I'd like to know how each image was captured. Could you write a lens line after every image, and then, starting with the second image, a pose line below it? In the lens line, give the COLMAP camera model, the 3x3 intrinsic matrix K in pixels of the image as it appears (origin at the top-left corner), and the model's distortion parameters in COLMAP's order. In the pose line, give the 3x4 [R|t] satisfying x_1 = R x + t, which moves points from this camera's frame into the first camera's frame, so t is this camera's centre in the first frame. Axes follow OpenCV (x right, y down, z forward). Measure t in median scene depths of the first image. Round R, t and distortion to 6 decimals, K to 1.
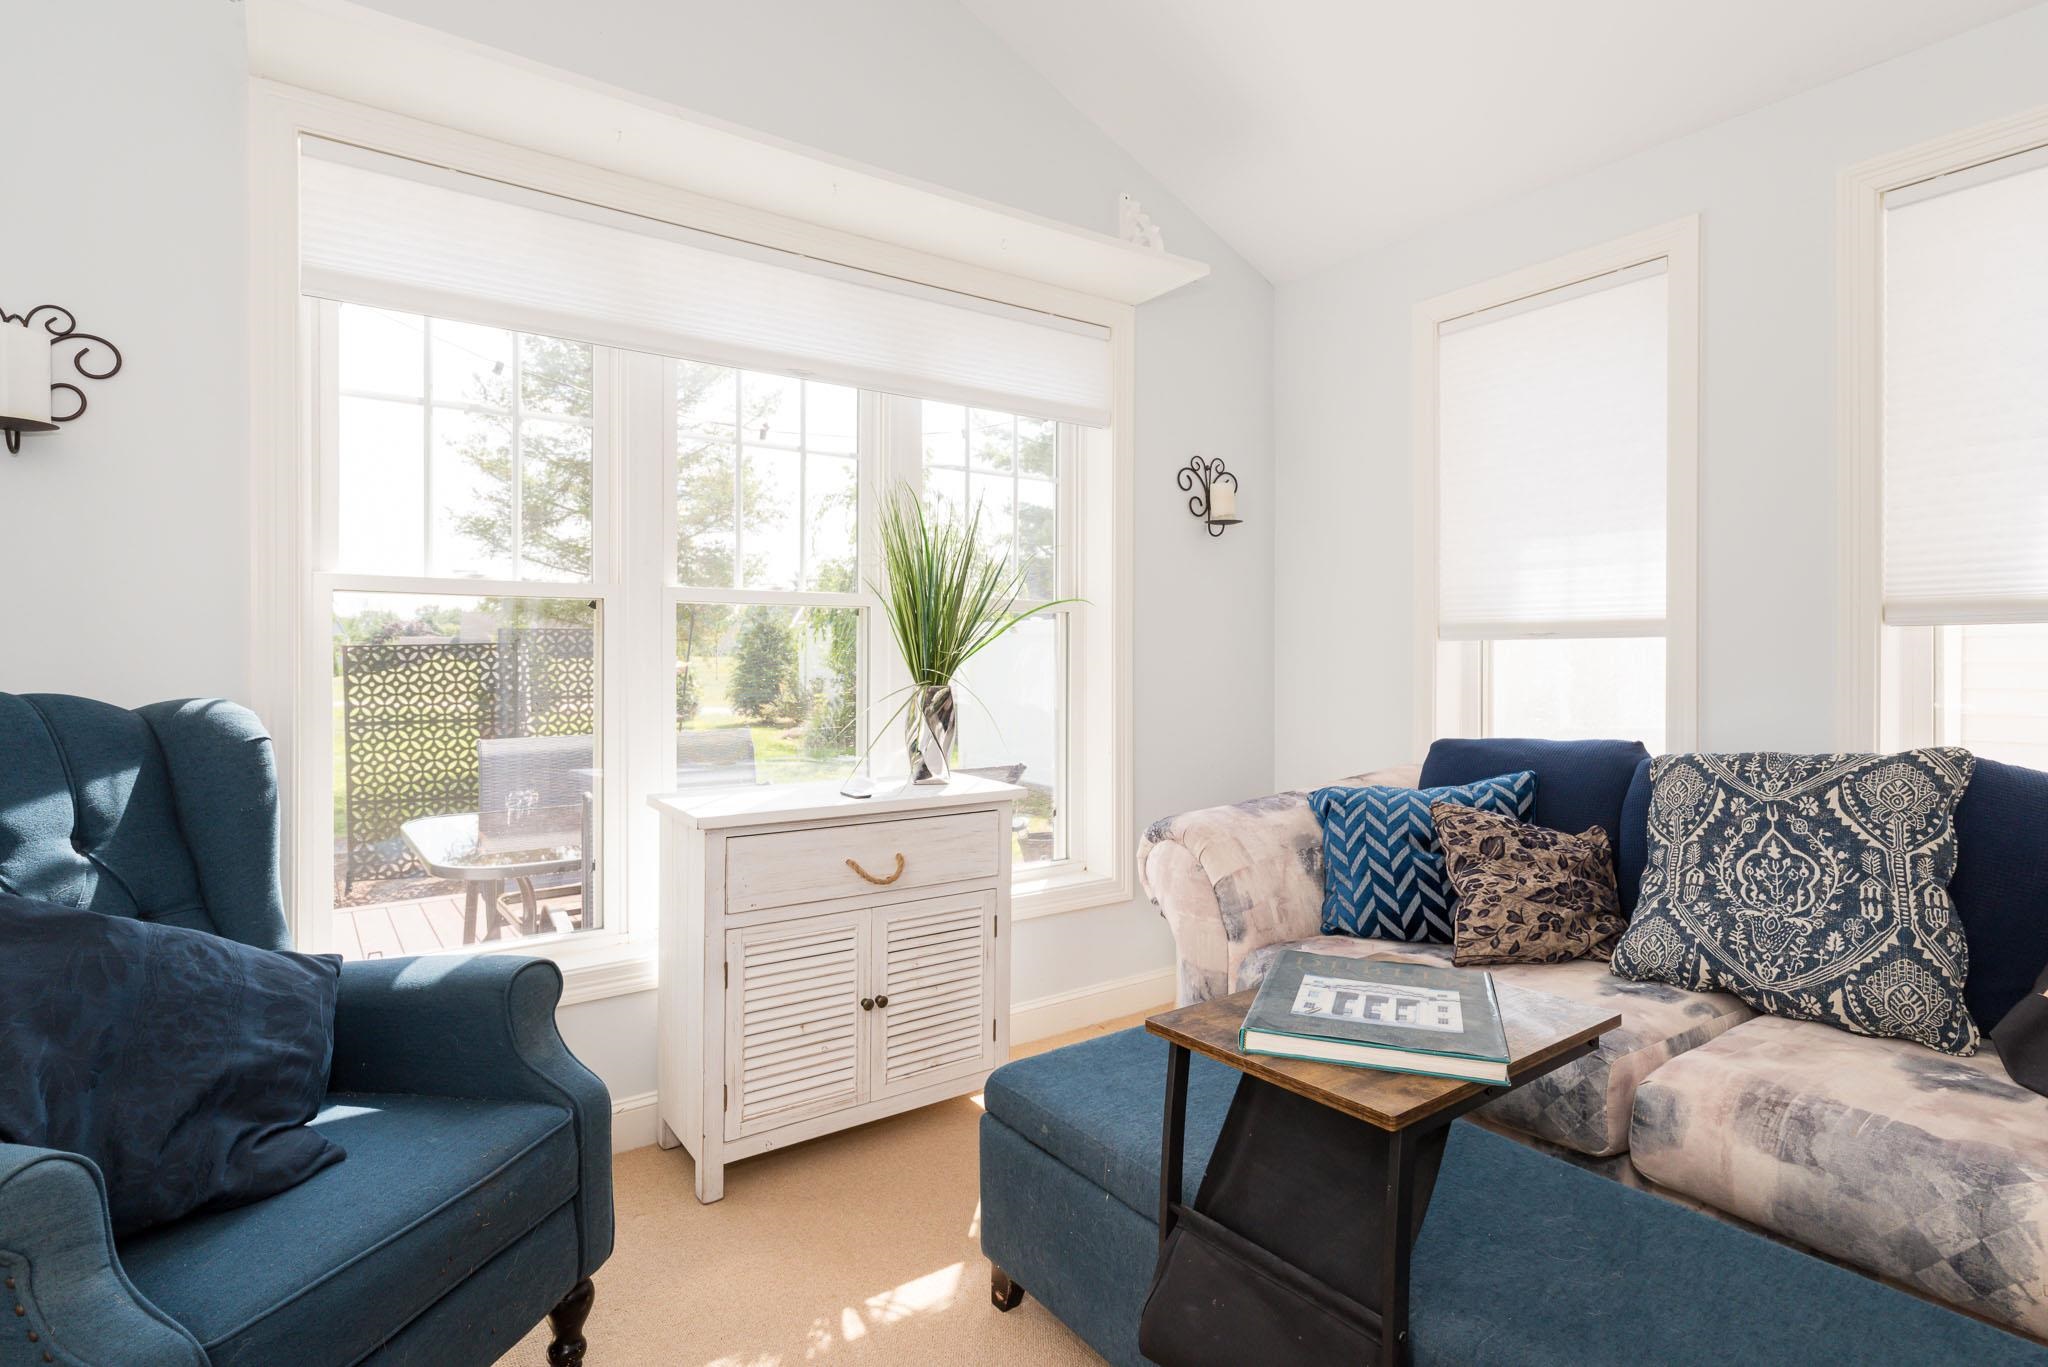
lens RADIAL K [[978.6, 0, 1024.0], [0, 978.6, 683.5], [0, 0, 1]] dist [-0.001128, 0.000473]
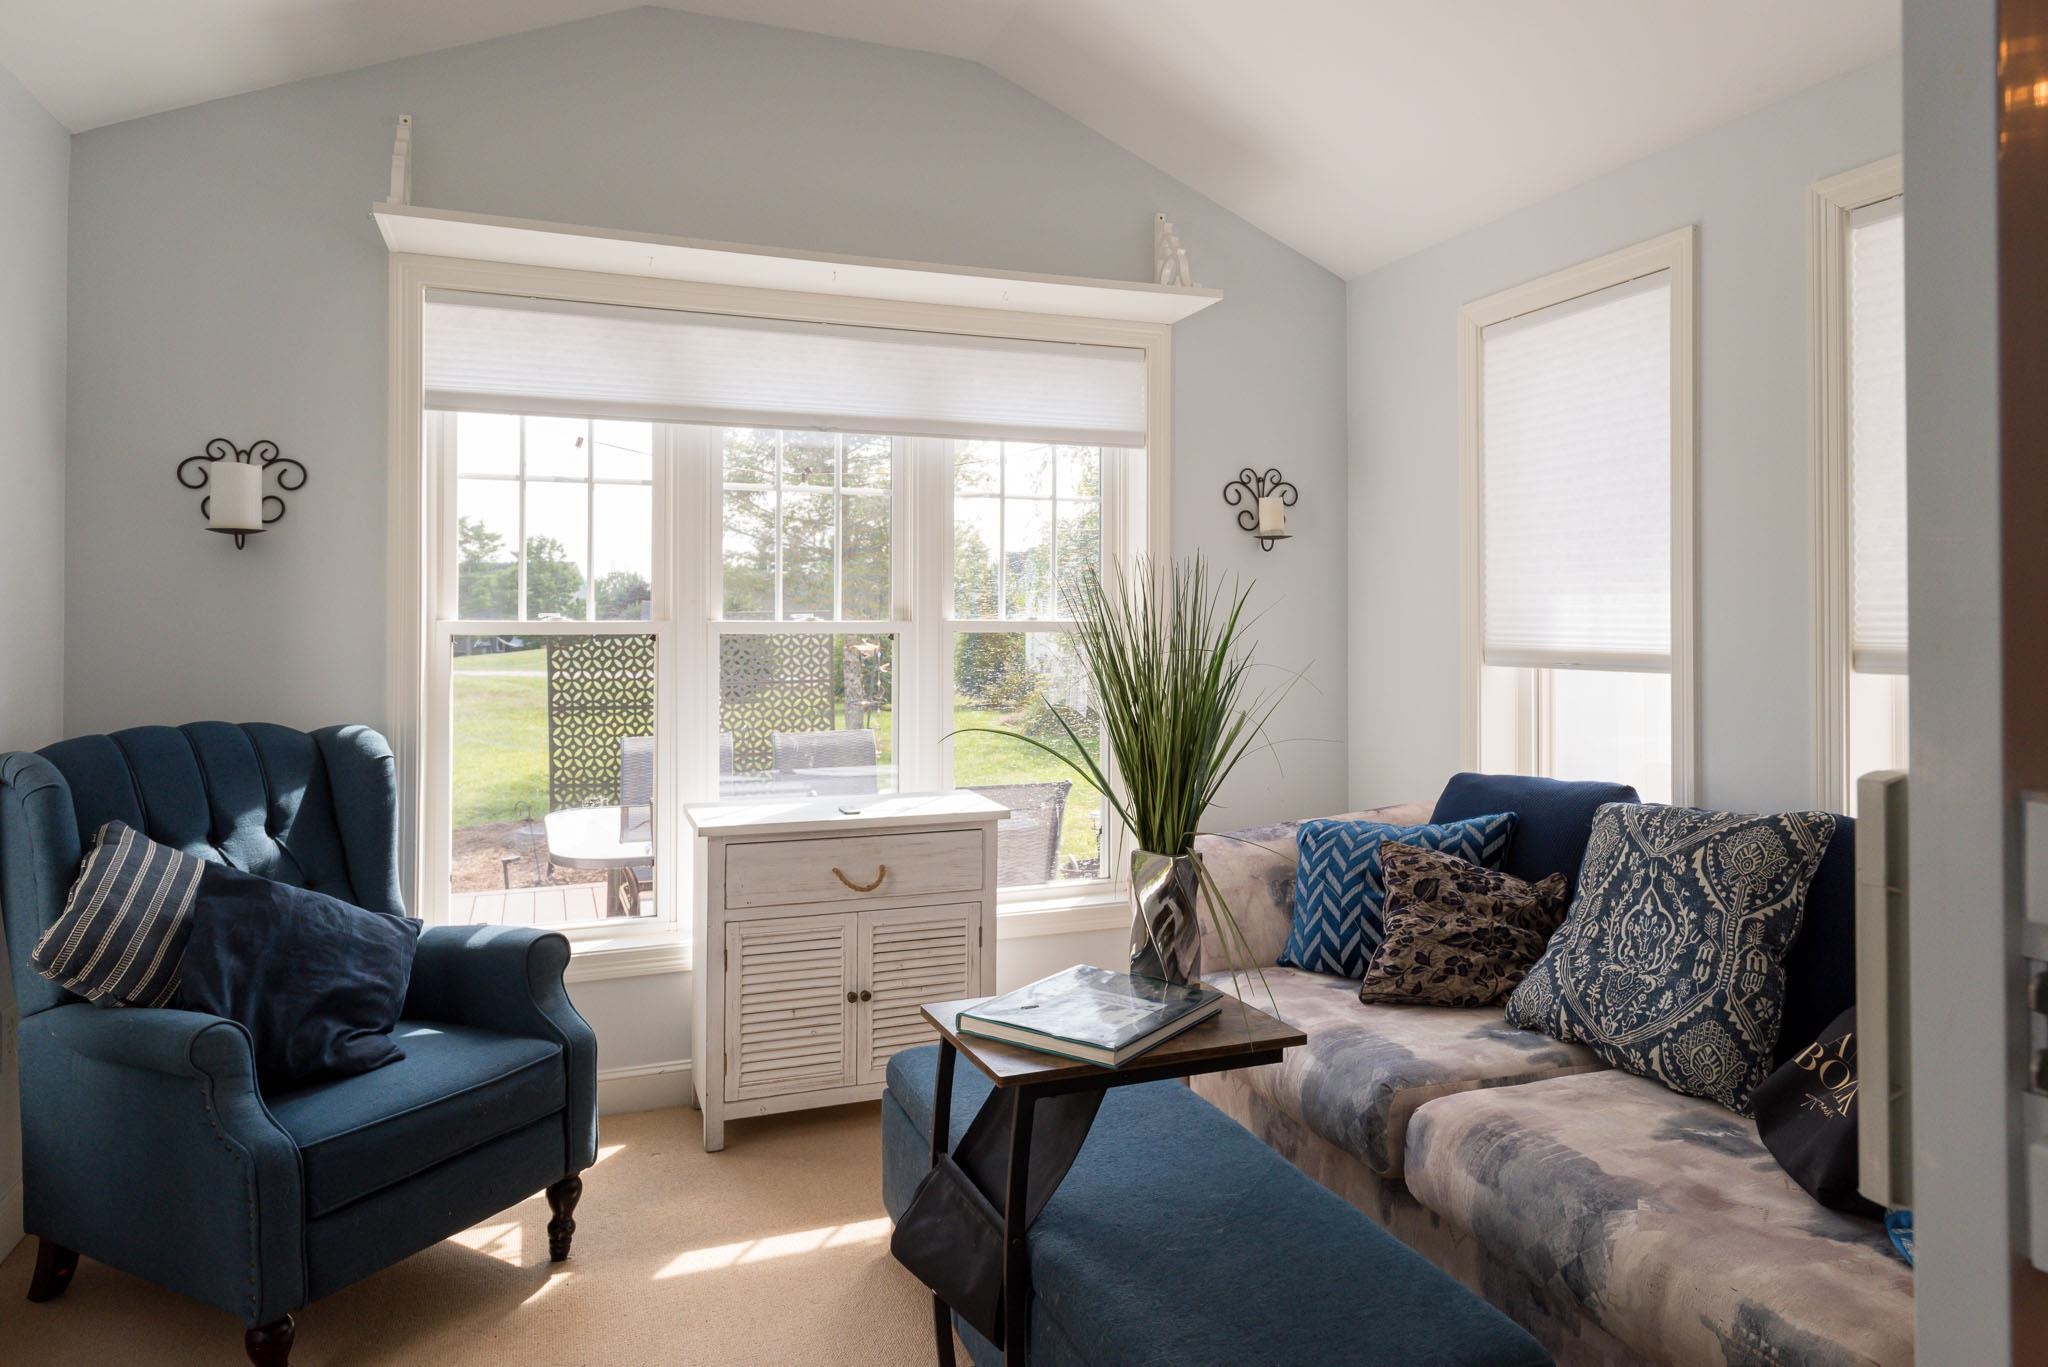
lens RADIAL K [[1197.0, 0, 1023.4], [0, 1197.0, 643.9], [0, 0, 1]] dist [-0.000729, -0.000530]
pose [[0.965925, 0.002903, -0.258807, 0.459108], [-0.004740, 0.999968, -0.006473, -0.085548], [0.258780, 0.007479, 0.965907, -0.339666]]
